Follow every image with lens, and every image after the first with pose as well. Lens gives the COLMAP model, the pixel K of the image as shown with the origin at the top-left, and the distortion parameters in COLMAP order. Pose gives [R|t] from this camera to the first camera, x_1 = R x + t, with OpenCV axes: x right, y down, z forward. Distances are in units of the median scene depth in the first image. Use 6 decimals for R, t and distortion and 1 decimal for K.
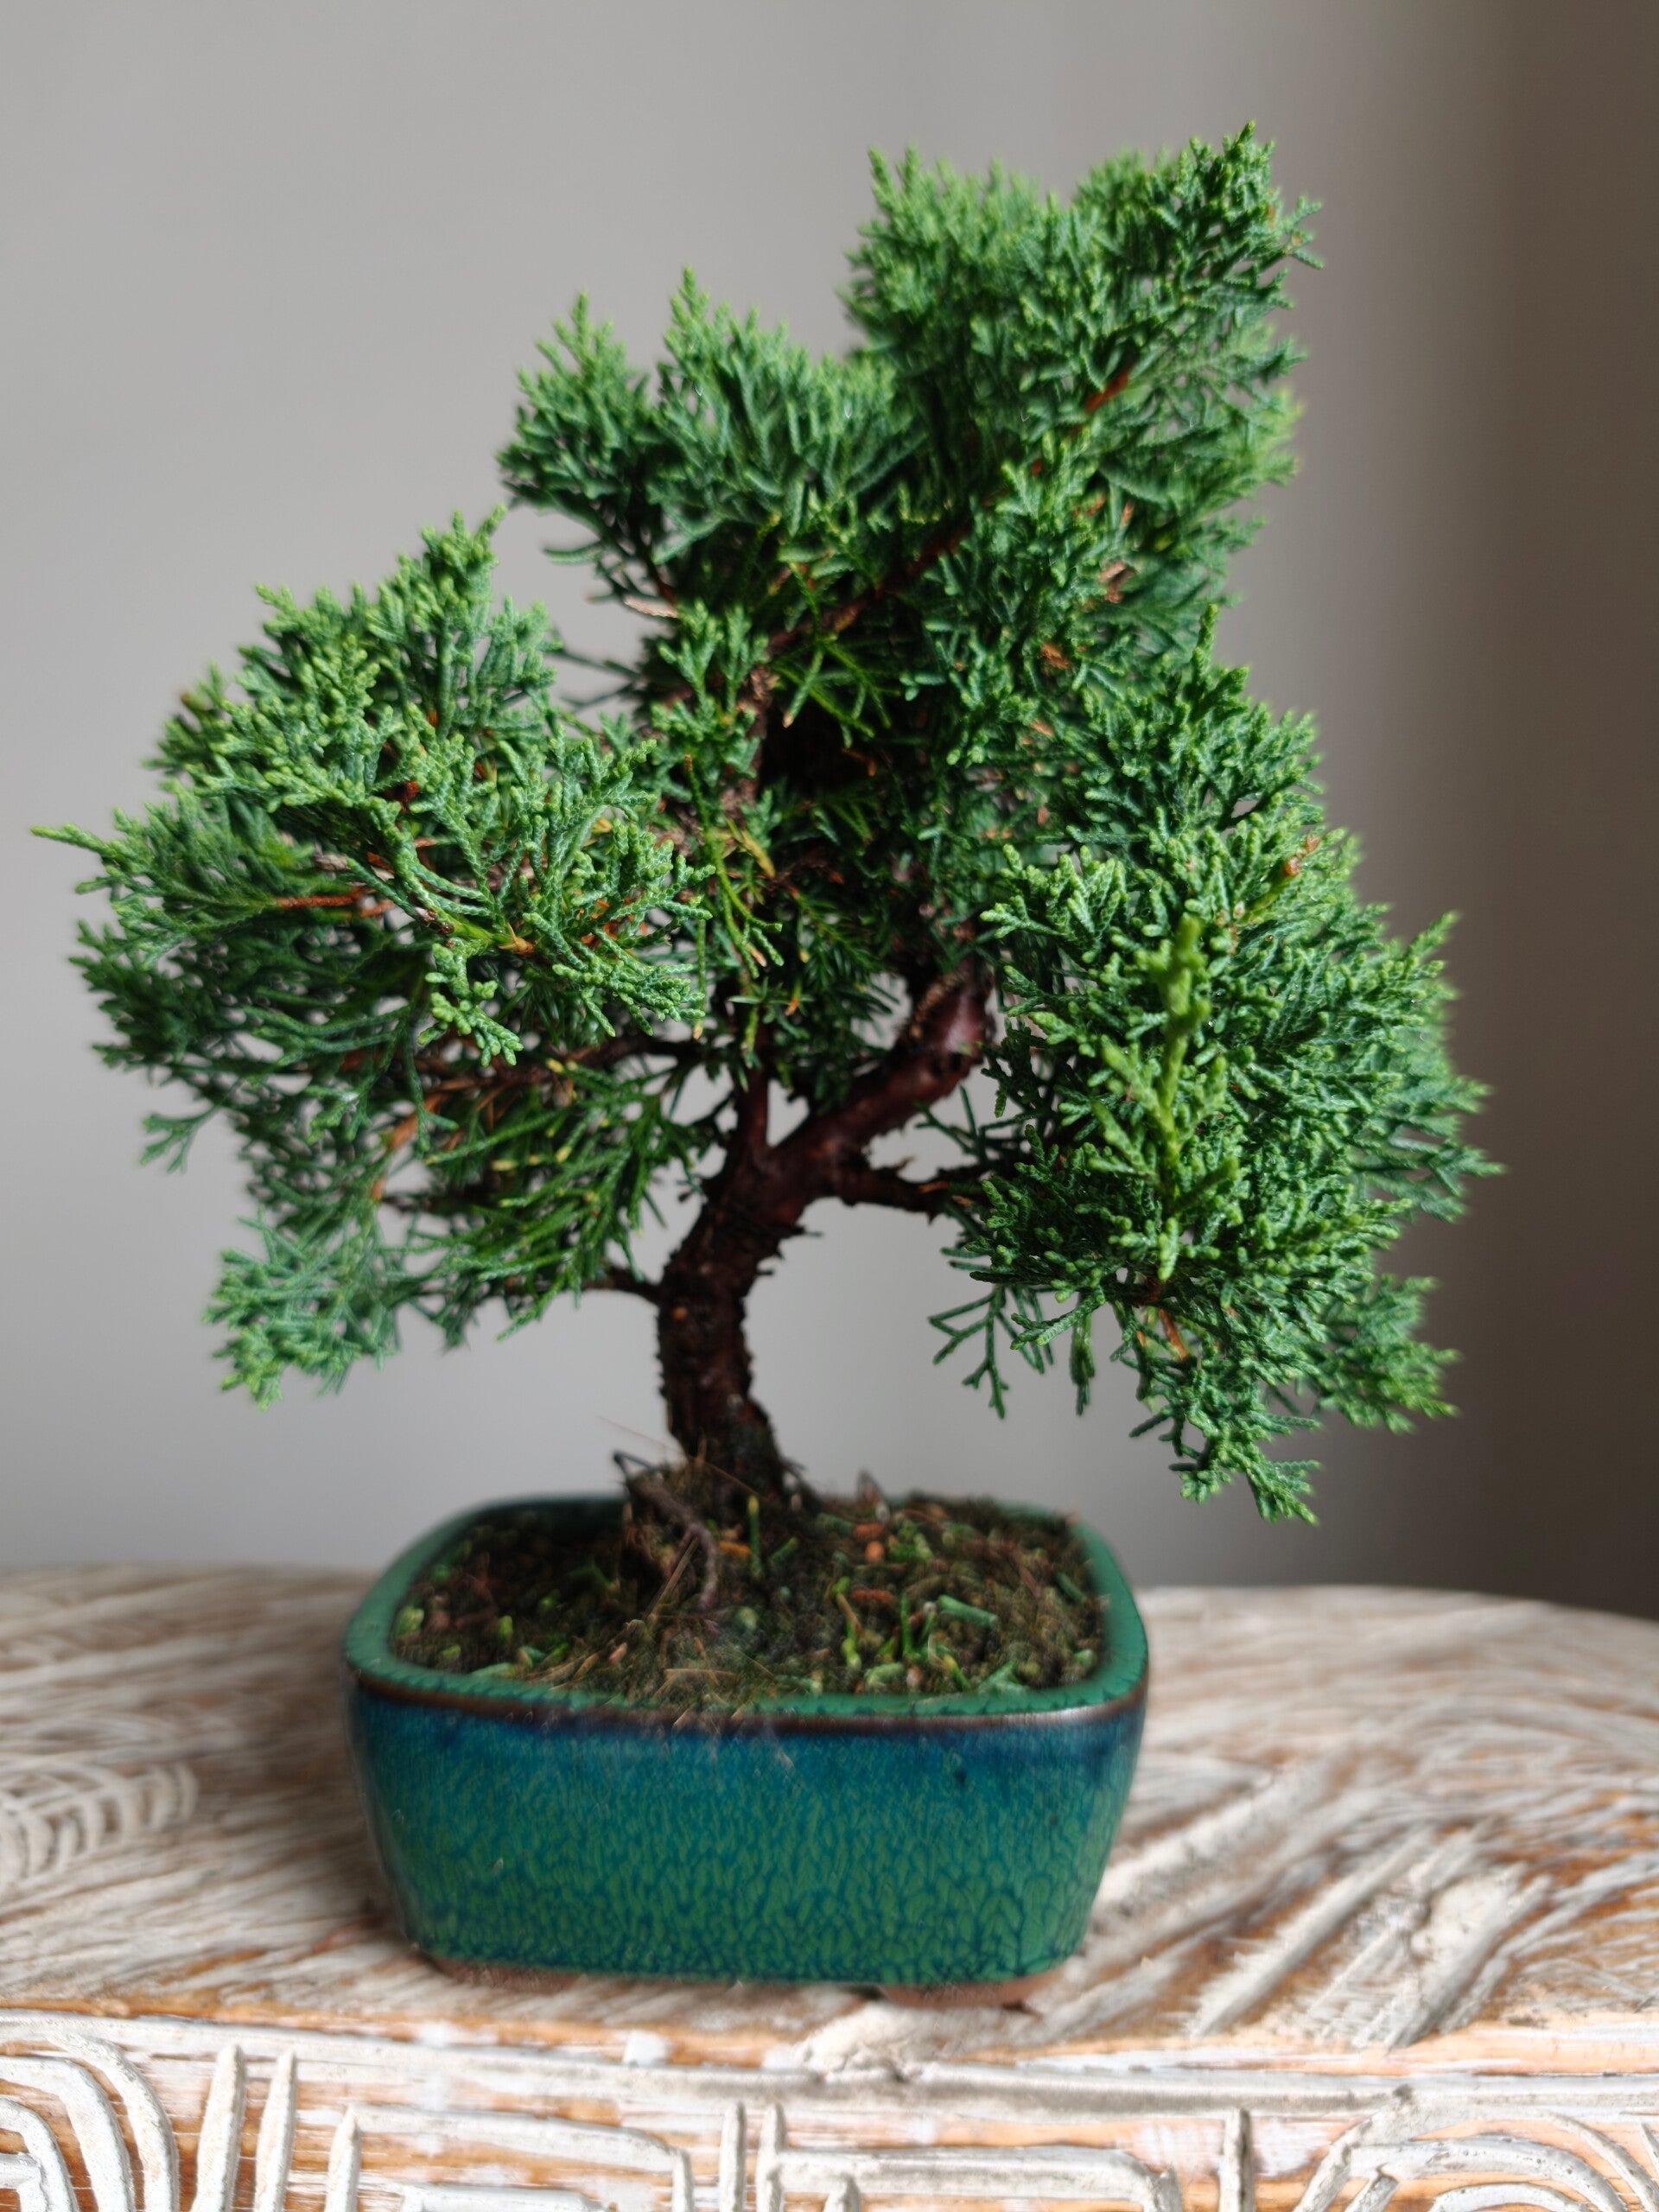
lens RADIAL K [[1657.4, 0, 839.1], [0, 1657.4, 1097.8], [0, 0, 1]] dist [-0.082223, 0.051079]
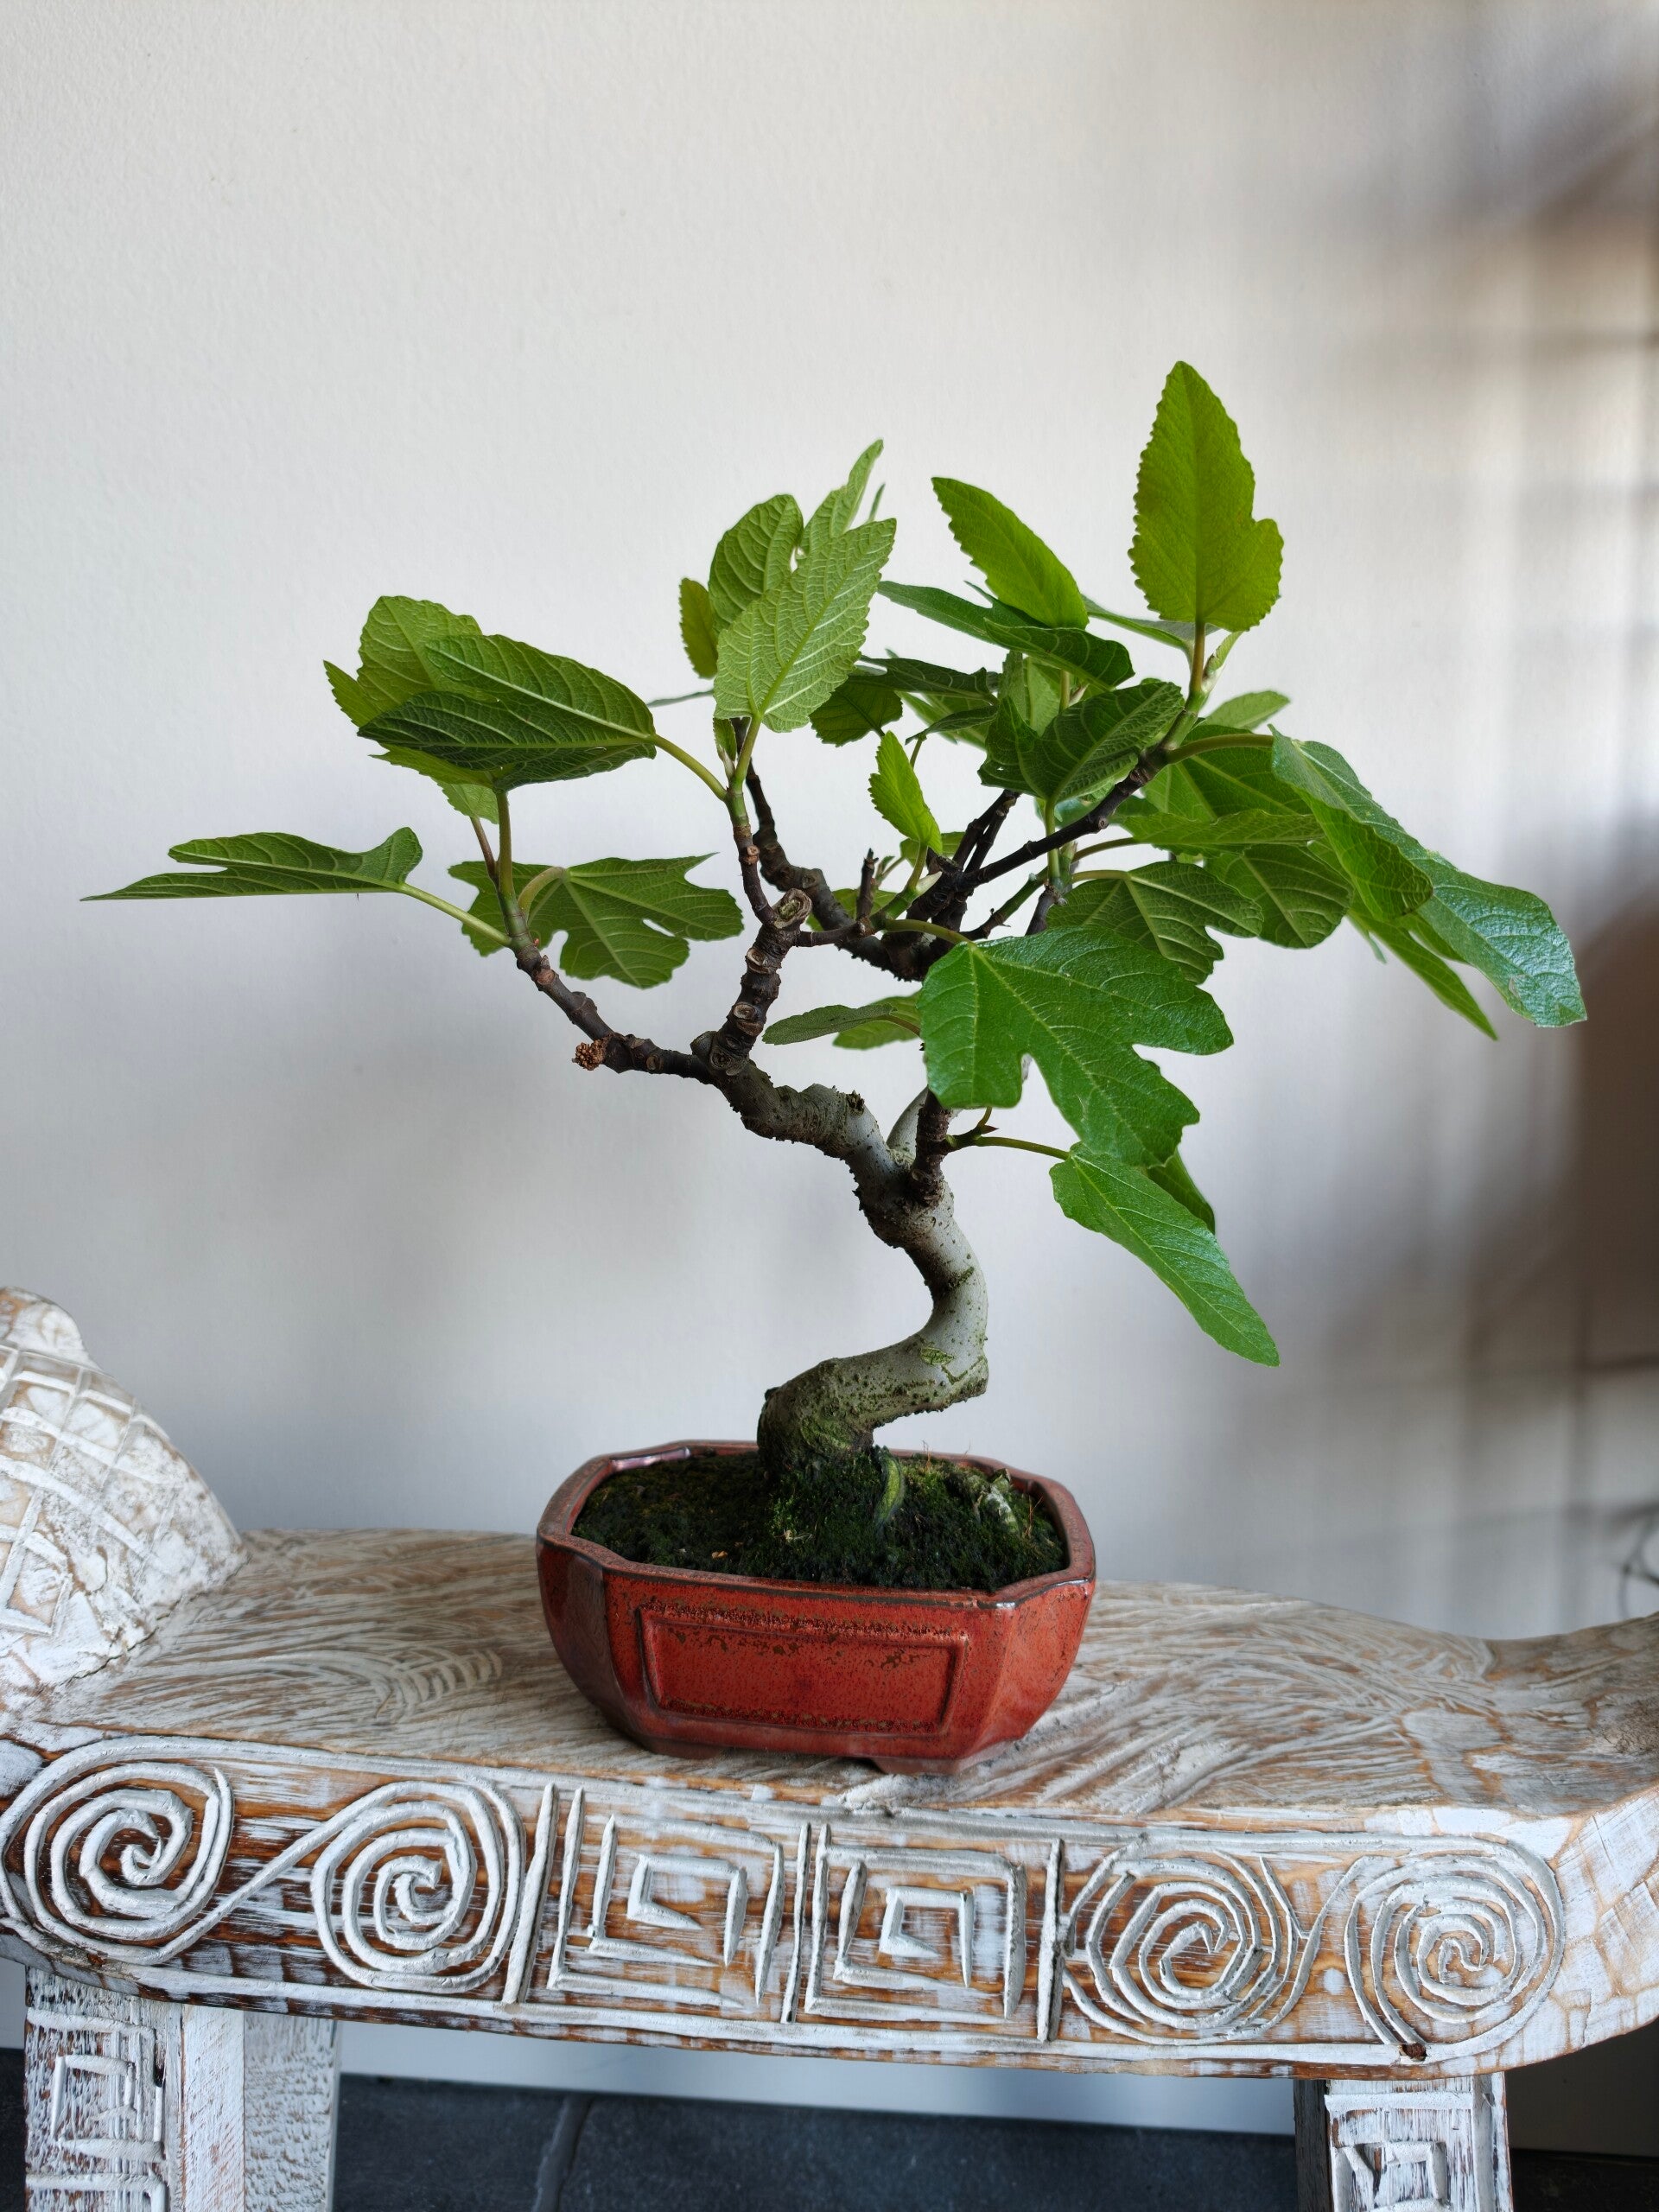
lens RADIAL K [[1608.6, 0, 843.3], [0, 1608.6, 1114.4], [0, 0, 1]] dist [-0.060830, 0.050974]
pose [[0.998654, 0.044723, -0.026261, -0.006117], [-0.044351, 0.998910, 0.014572, -0.275525], [0.026884, -0.013388, 0.999549, -0.934770]]
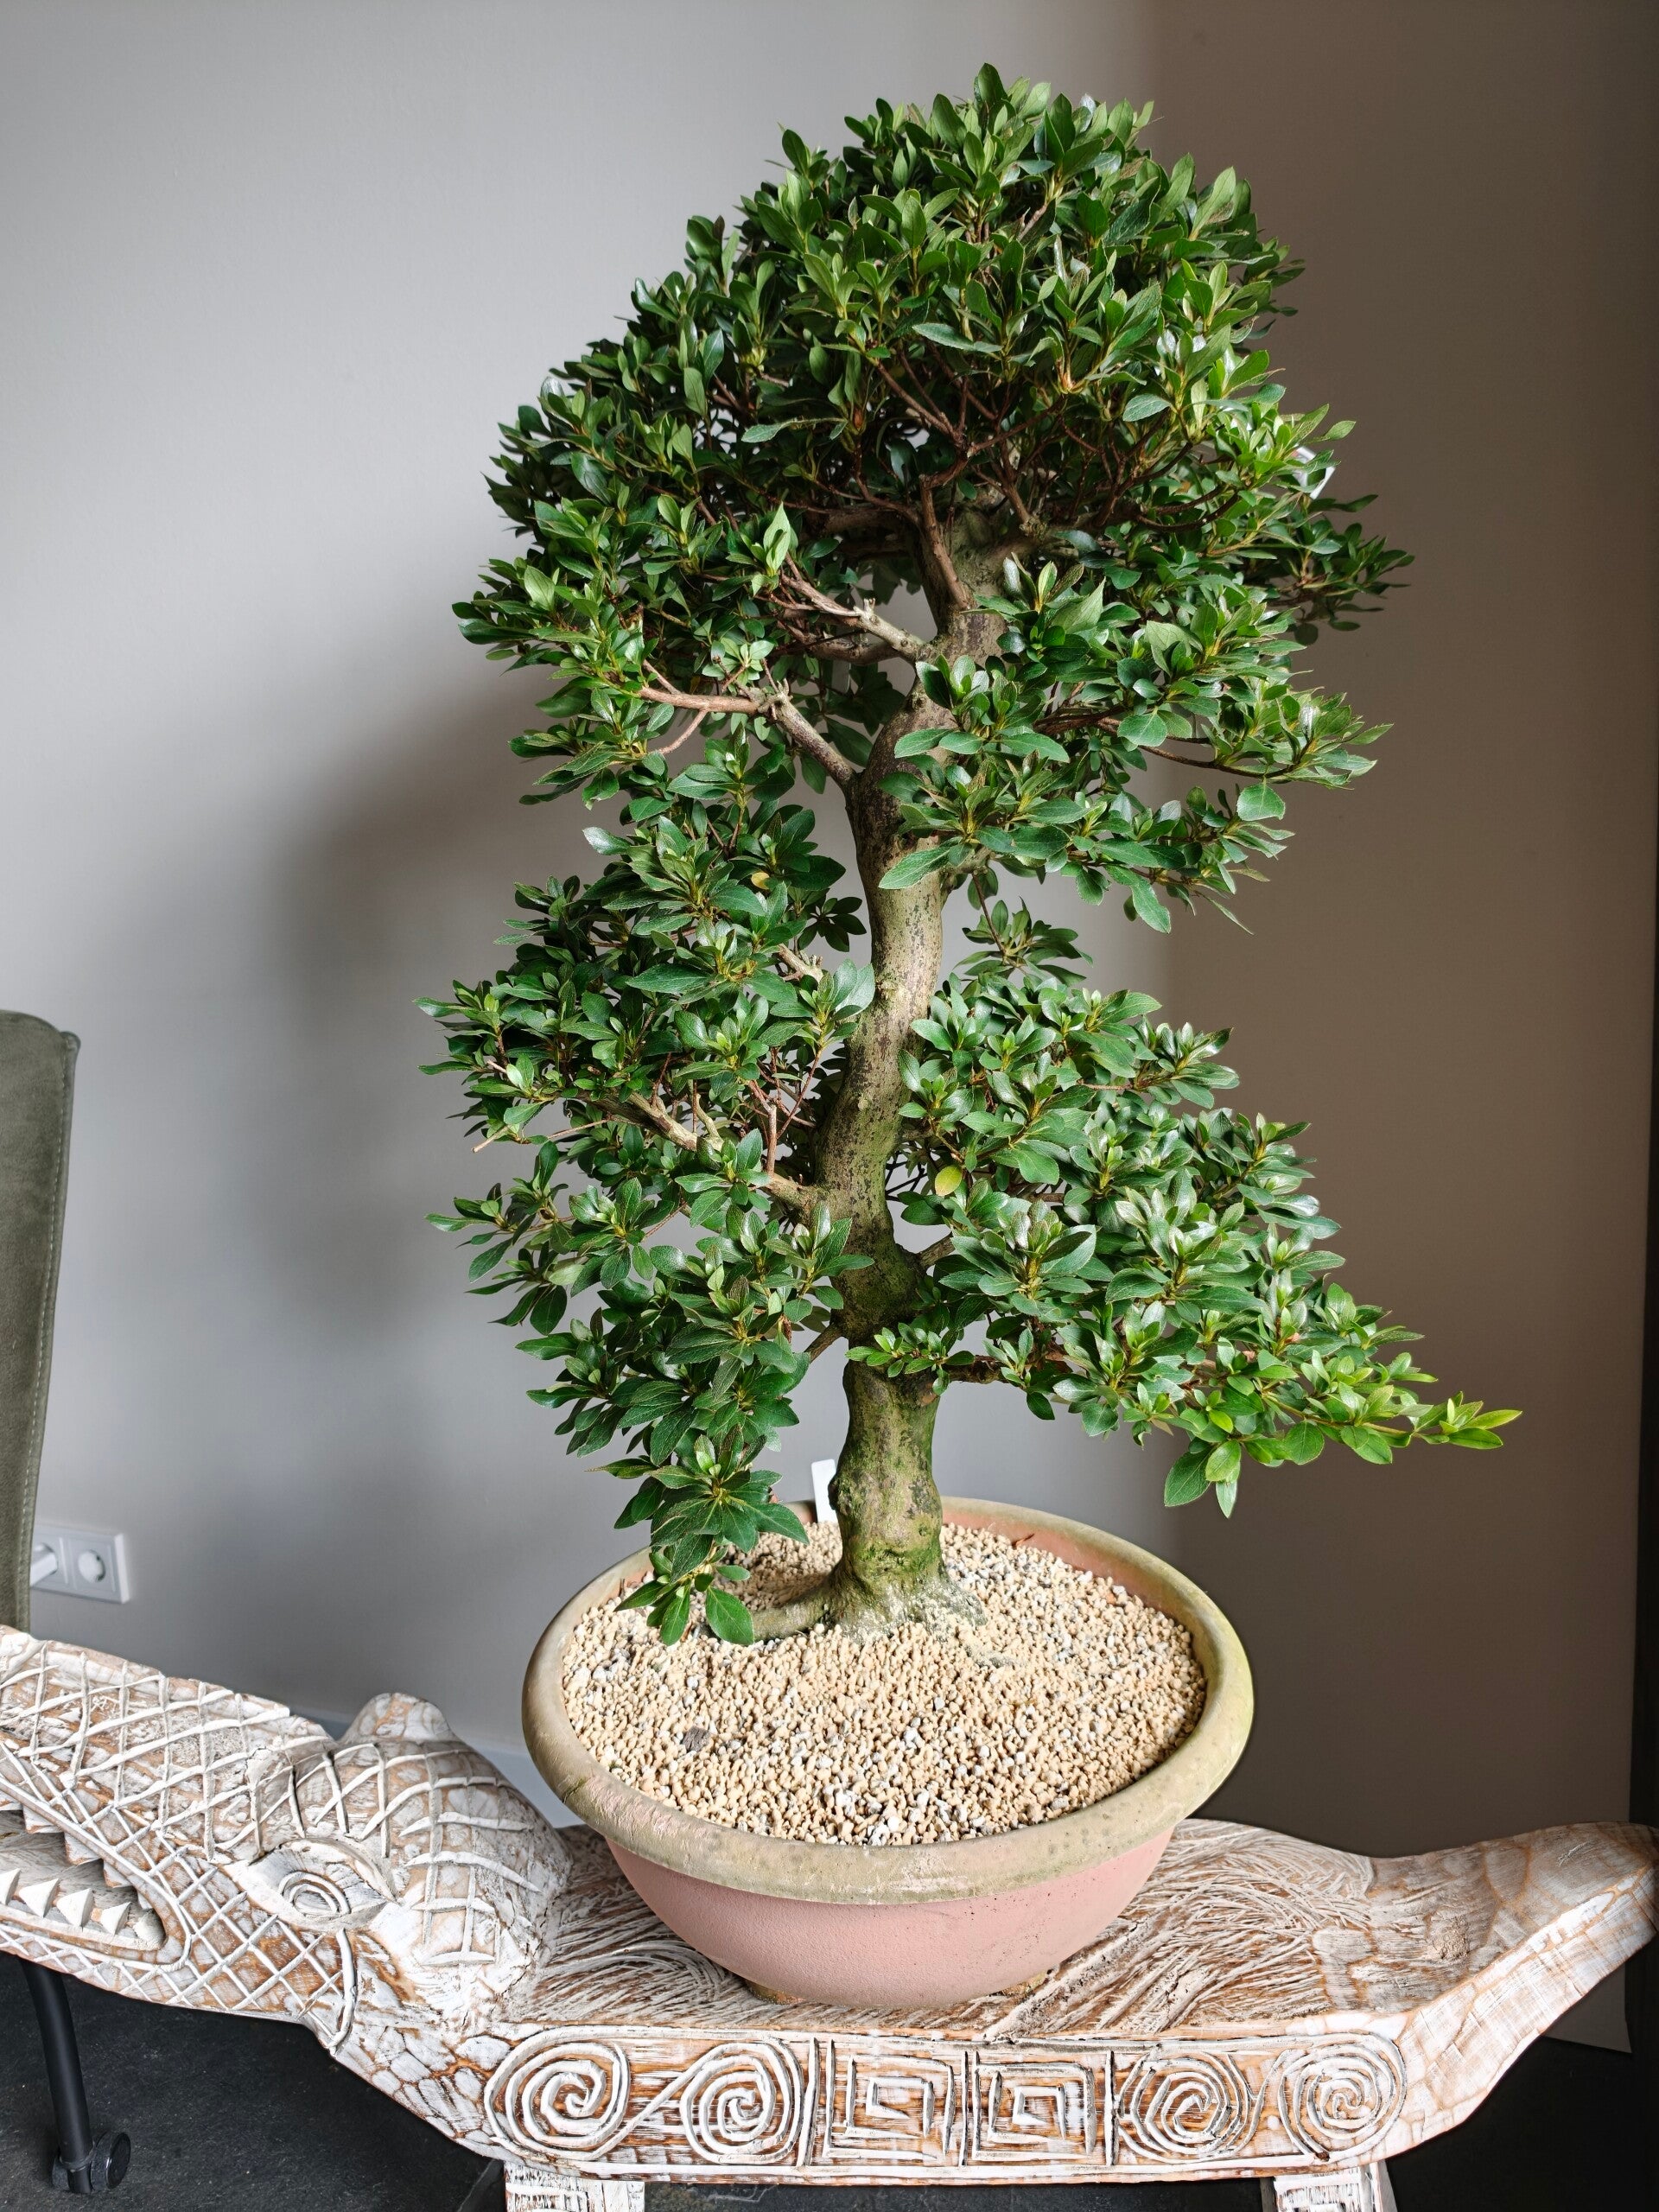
lens RADIAL K [[1588.4, 0, 846.7], [0, 1588.4, 1084.5], [0, 0, 1]] dist [-0.034209, 0.028048]
pose [[0.999281, -0.031631, -0.020905, -0.177161], [0.032843, 0.997633, 0.060406, -1.625897], [0.018945, -0.061050, 0.997955, -2.202559]]
